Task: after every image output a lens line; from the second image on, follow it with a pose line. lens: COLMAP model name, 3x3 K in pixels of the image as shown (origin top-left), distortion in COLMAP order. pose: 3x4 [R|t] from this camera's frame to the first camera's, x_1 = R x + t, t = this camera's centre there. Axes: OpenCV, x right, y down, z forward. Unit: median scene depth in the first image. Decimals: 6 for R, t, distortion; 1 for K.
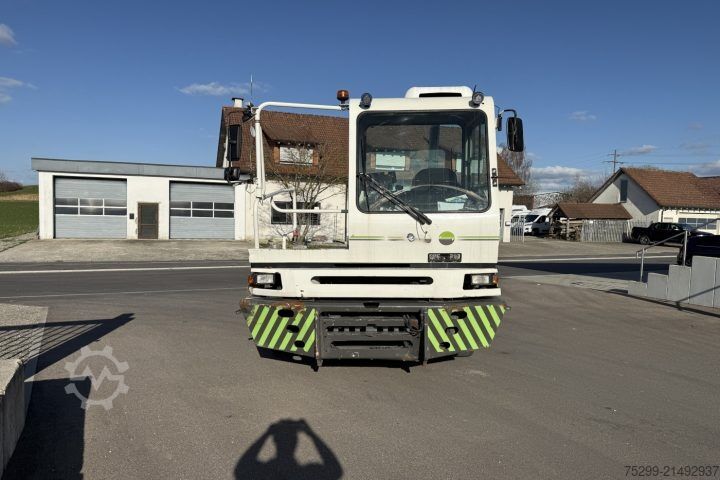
lens RADIAL K [[538.9, 0, 361.2], [0, 538.9, 262.9], [0, 0, 1]] dist [0.057649, -0.049480]
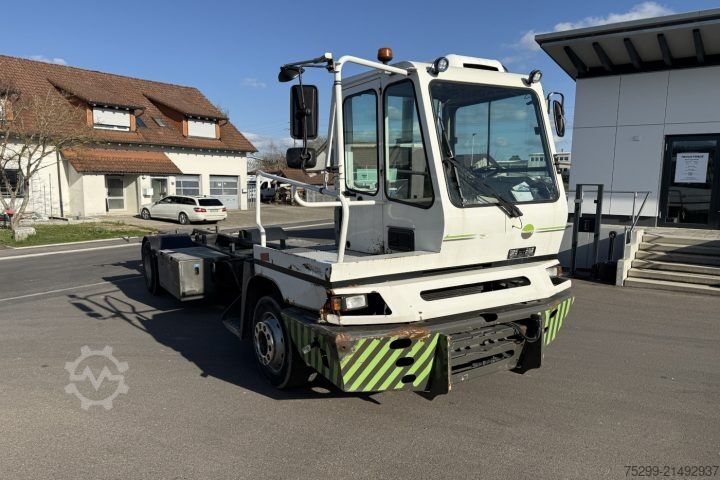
lens RADIAL K [[538.9, 0, 350.6], [0, 538.9, 262.1], [0, 0, 1]] dist [0.057649, -0.049480]
pose [[0.841815, -0.092661, 0.531753, -0.574506], [0.057409, 0.994937, 0.082490, -0.085820], [-0.536704, -0.038914, 0.842873, 0.385532]]
